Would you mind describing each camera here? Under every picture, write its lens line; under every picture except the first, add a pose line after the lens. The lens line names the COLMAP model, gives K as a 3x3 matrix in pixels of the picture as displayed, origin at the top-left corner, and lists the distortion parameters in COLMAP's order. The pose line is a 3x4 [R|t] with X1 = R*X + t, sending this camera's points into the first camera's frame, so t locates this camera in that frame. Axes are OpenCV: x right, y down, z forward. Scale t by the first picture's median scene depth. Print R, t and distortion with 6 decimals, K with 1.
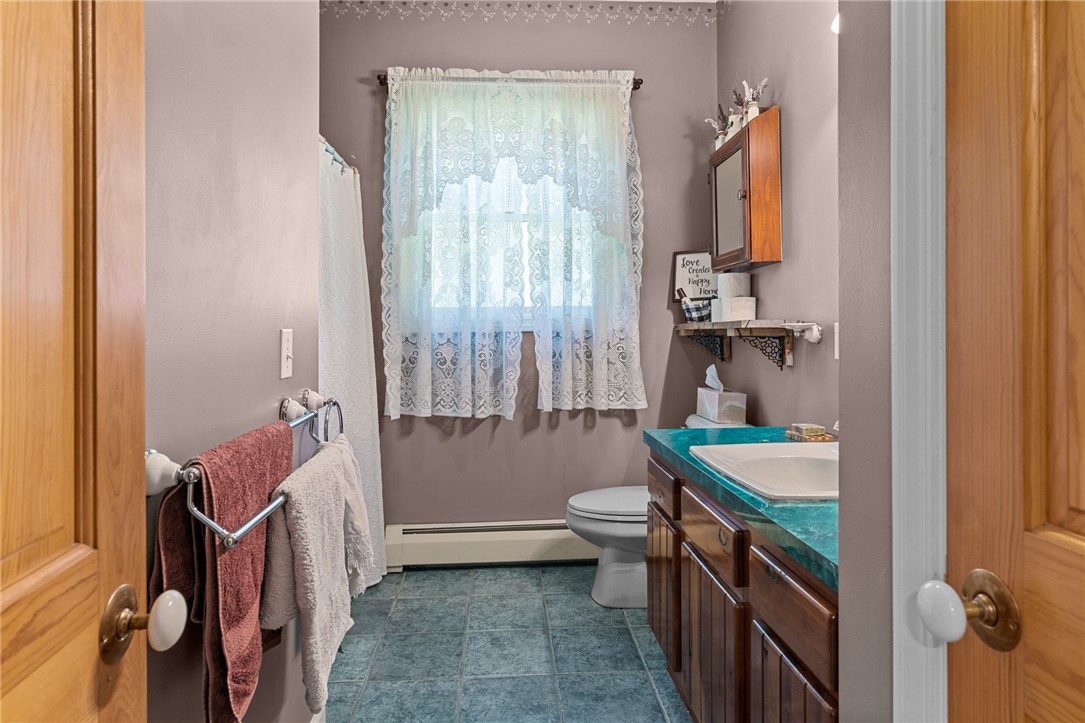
lens RADIAL K [[650.5, 0, 542.1], [0, 650.5, 324.6], [0, 0, 1]] dist [-0.005514, 0.002811]
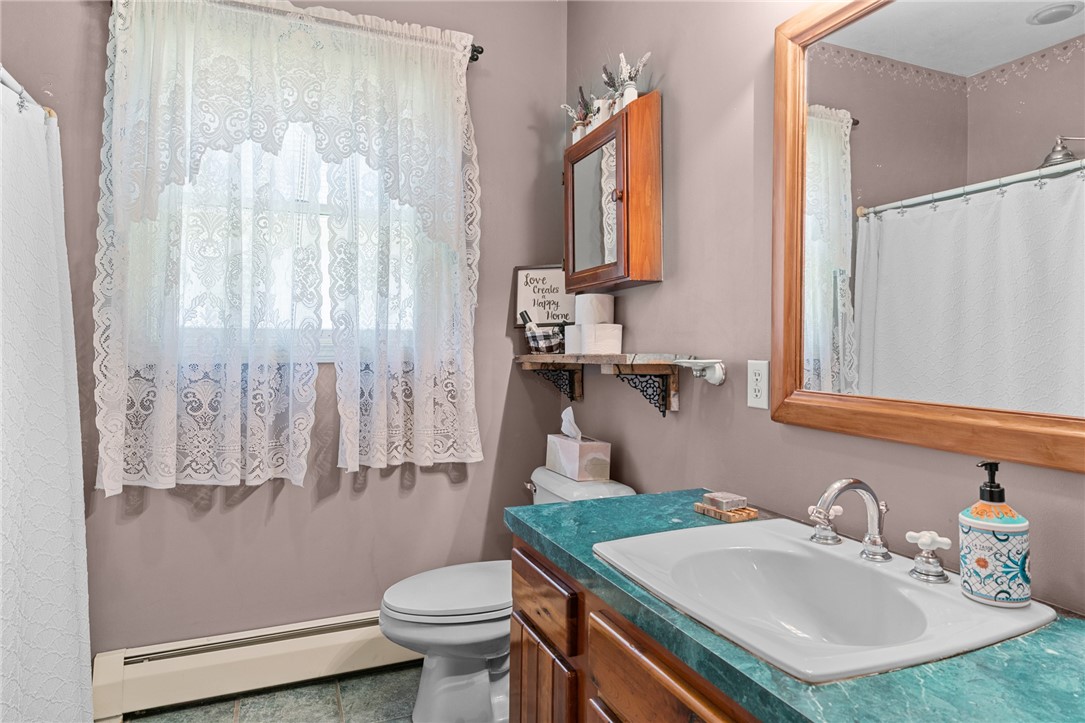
lens RADIAL K [[650.5, 0, 544.3], [0, 650.5, 343.9], [0, 0, 1]] dist [-0.005514, 0.002811]
pose [[0.947940, 0.016436, 0.318025, -0.022483], [-0.014277, 0.999857, -0.009116, -0.008020], [-0.318129, 0.004101, 0.948039, 0.228010]]
